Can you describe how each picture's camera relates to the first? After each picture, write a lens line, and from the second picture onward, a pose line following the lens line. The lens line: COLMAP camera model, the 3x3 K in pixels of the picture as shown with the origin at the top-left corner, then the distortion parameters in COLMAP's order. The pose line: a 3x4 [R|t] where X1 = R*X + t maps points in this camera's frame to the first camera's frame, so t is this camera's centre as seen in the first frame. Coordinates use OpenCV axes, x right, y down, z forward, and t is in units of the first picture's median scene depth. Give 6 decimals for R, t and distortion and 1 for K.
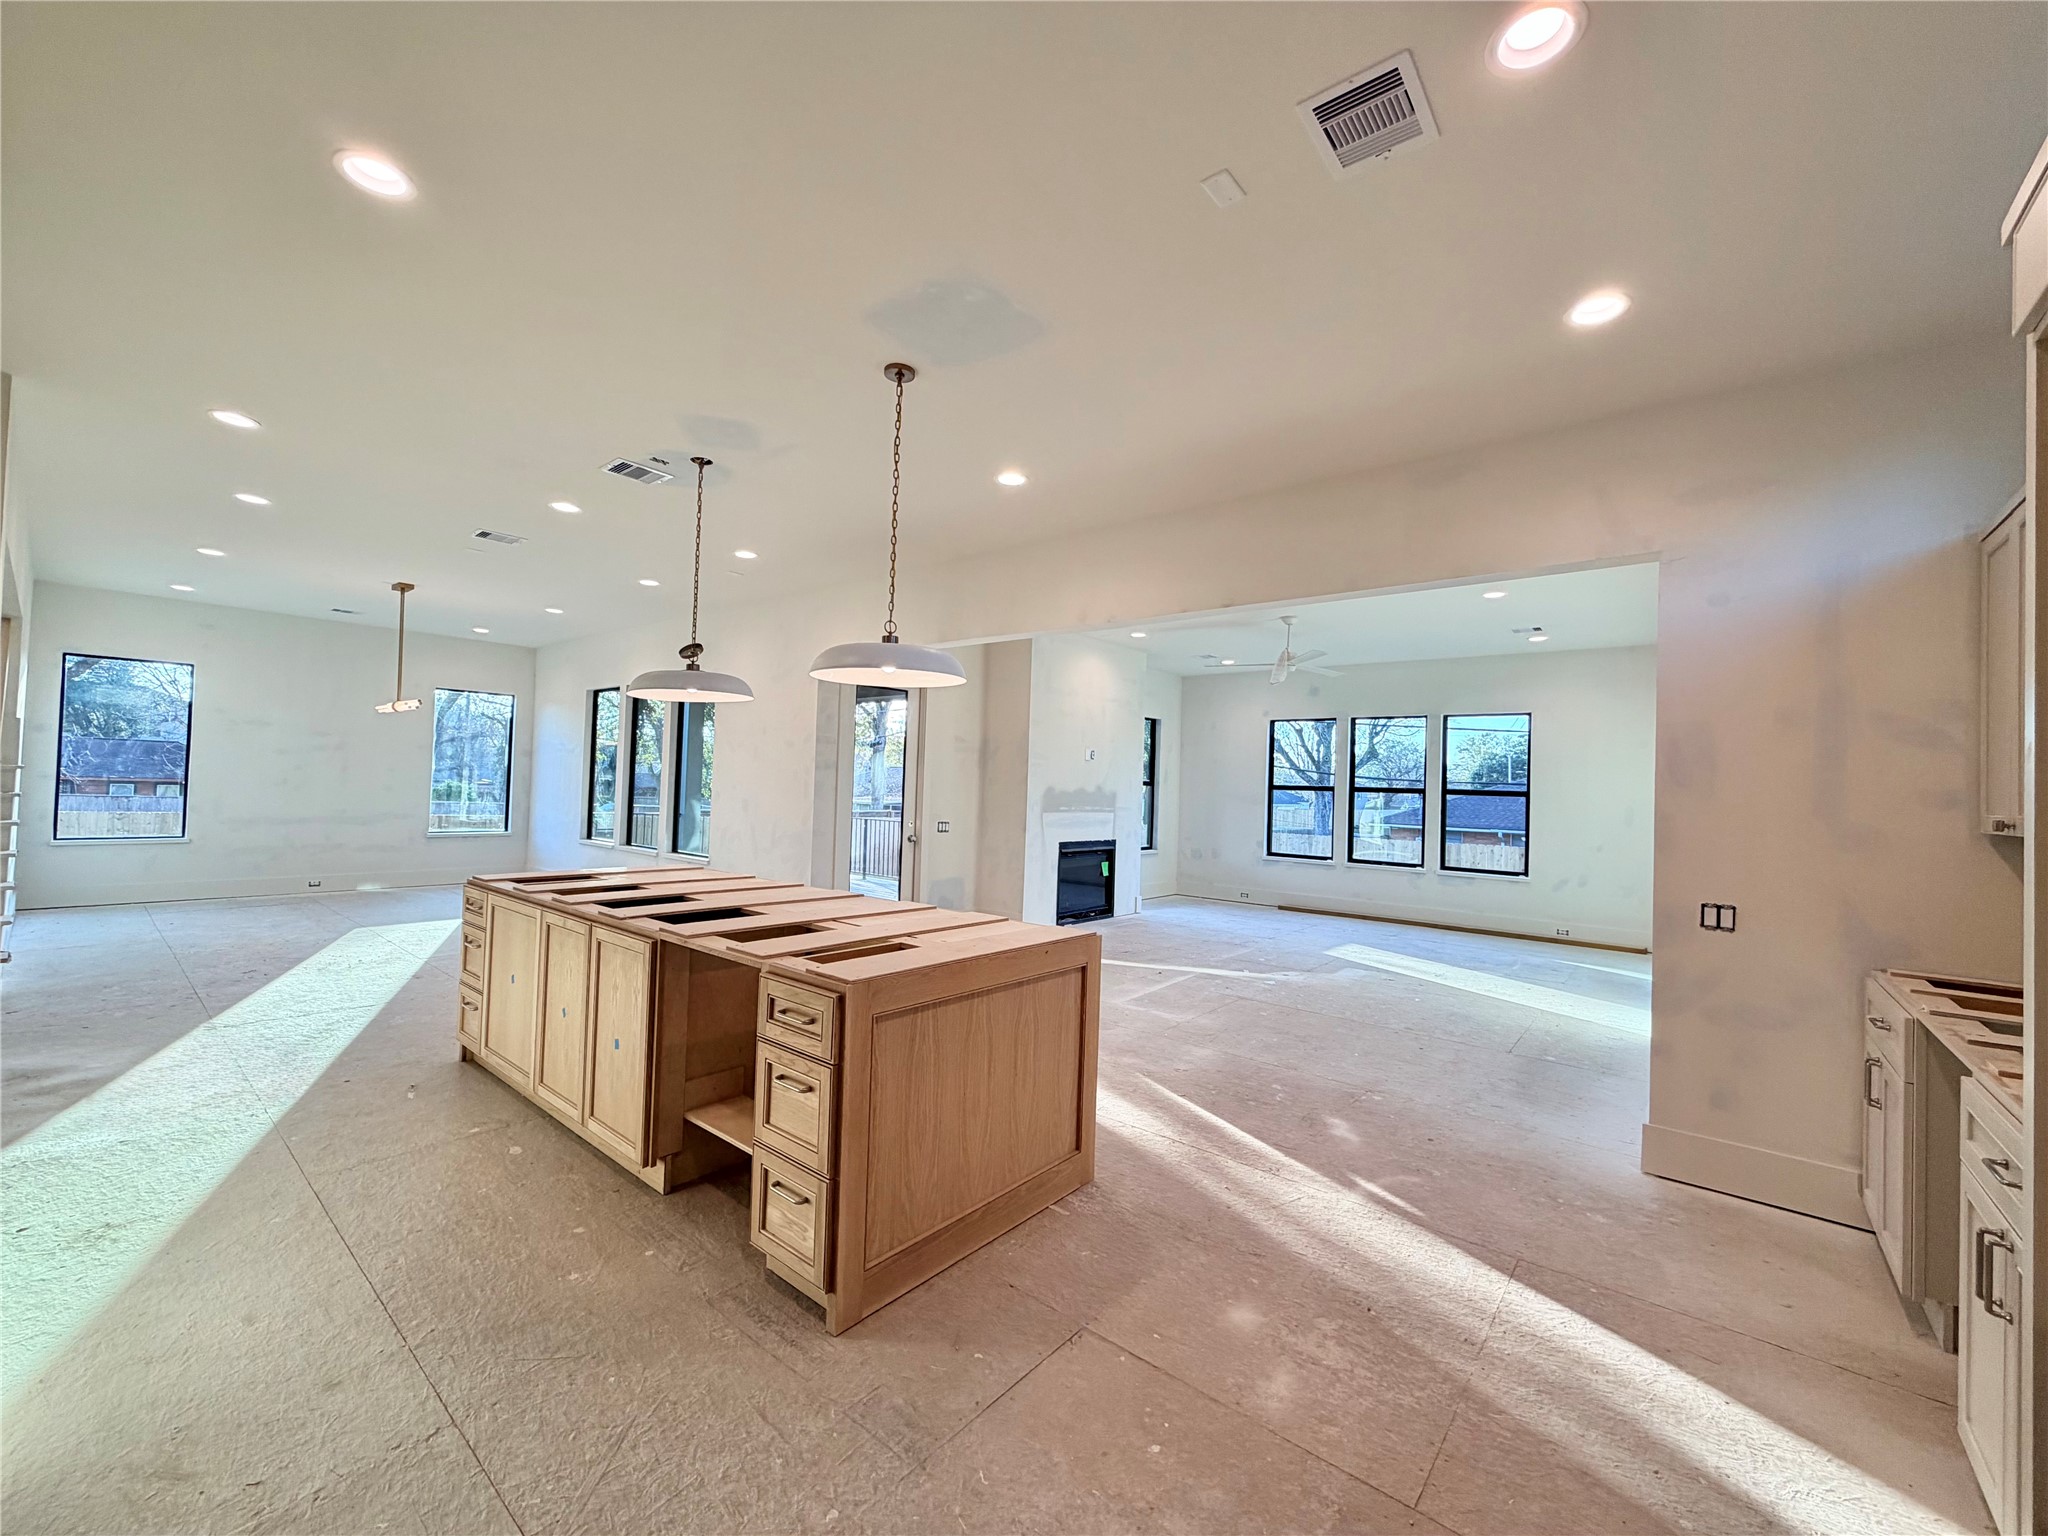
lens RADIAL K [[816.4, 0, 1020.0], [0, 816.4, 769.1], [0, 0, 1]] dist [-0.000585, 0.000053]
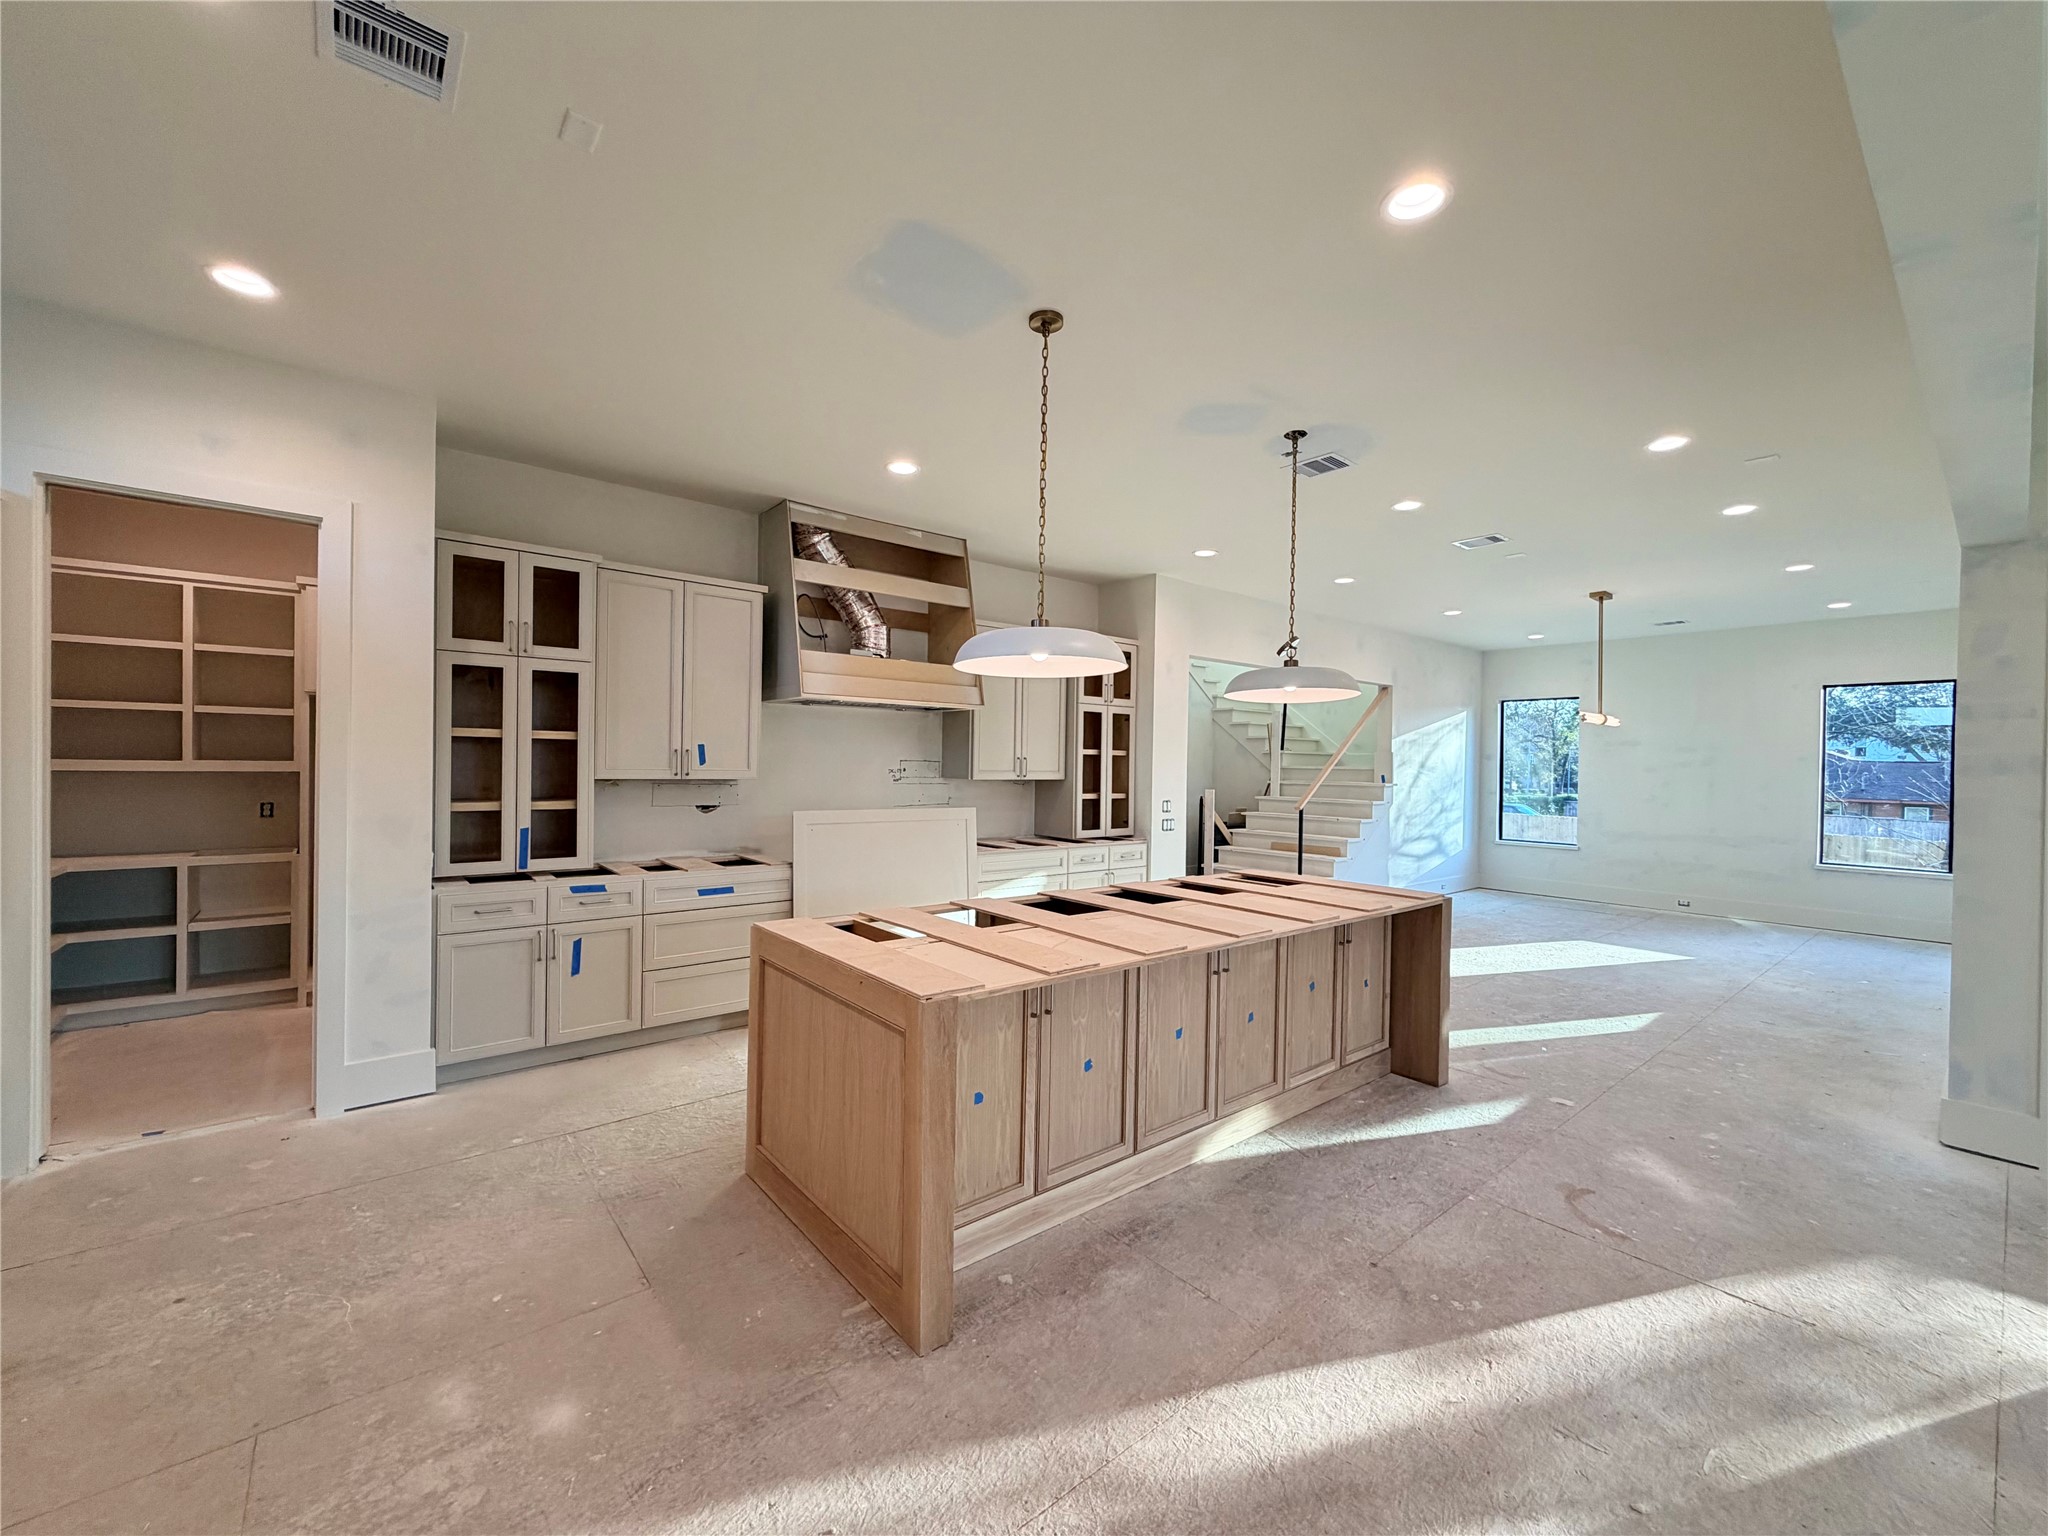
lens RADIAL K [[816.4, 0, 1020.0], [0, 816.4, 769.1], [0, 0, 1]] dist [-0.000585, 0.000053]
pose [[-0.185730, -0.029264, -0.982165, 0.432828], [-0.001283, 0.999563, -0.029540, 0.016363], [0.982600, -0.004226, -0.185687, 0.687291]]
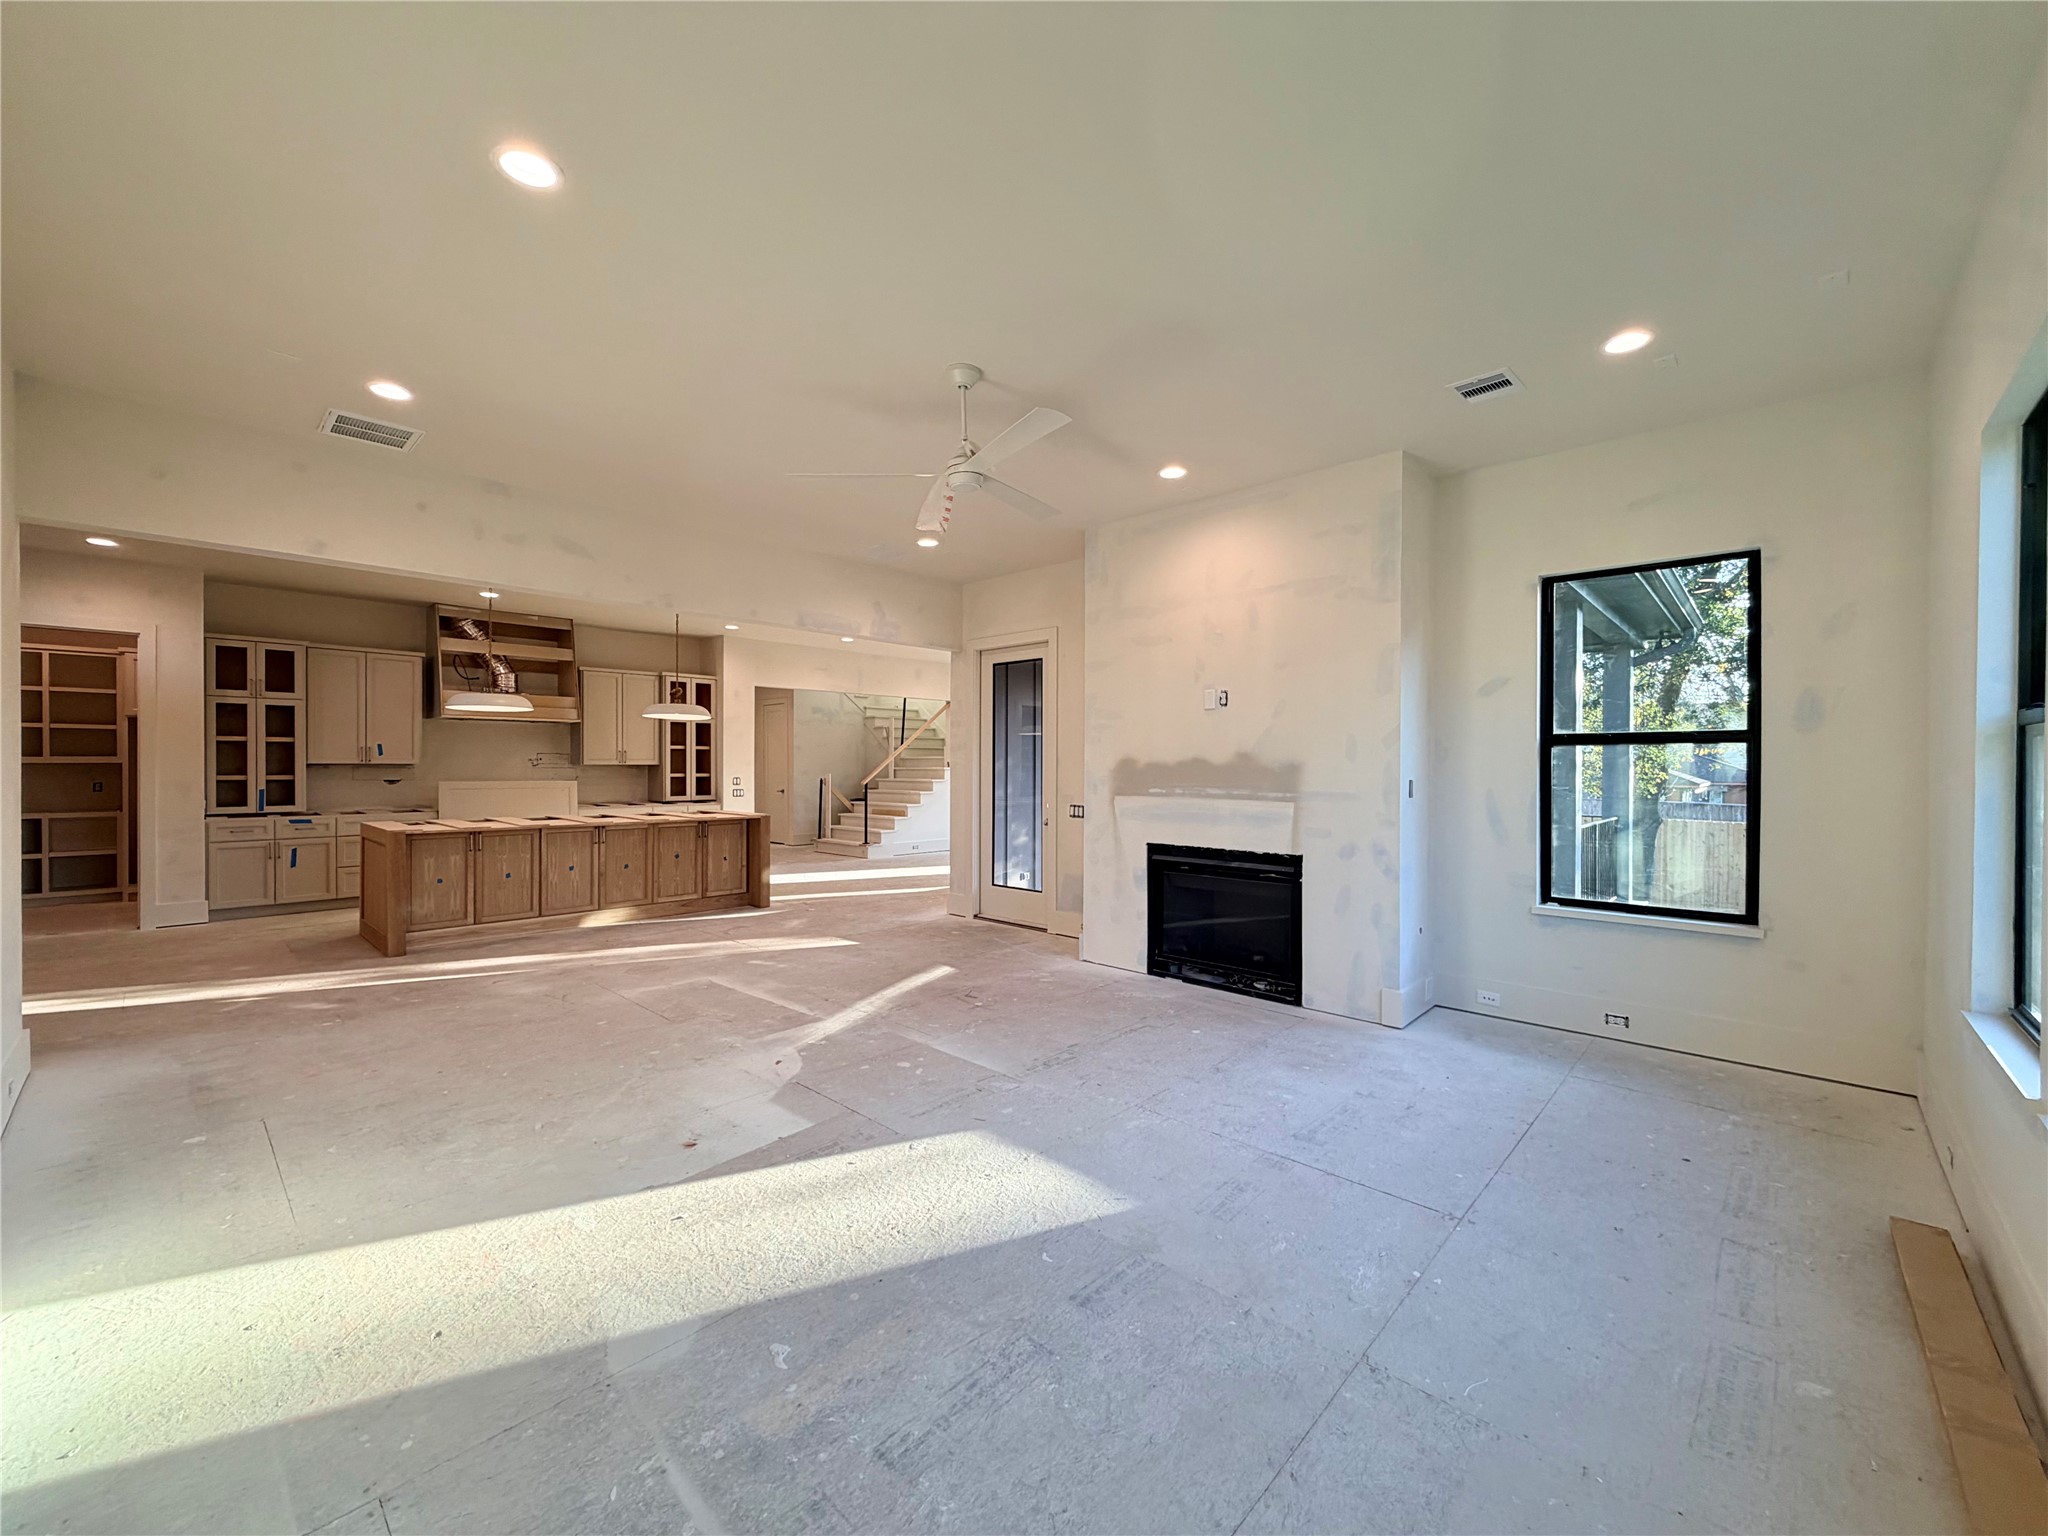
lens RADIAL K [[816.4, 0, 1020.0], [0, 816.4, 769.1], [0, 0, 1]] dist [-0.000585, 0.000053]
pose [[-0.056049, -0.028486, -0.998022, 1.110227], [0.016550, 0.999429, -0.029456, 0.077299], [0.998291, -0.018168, -0.055546, 1.483489]]
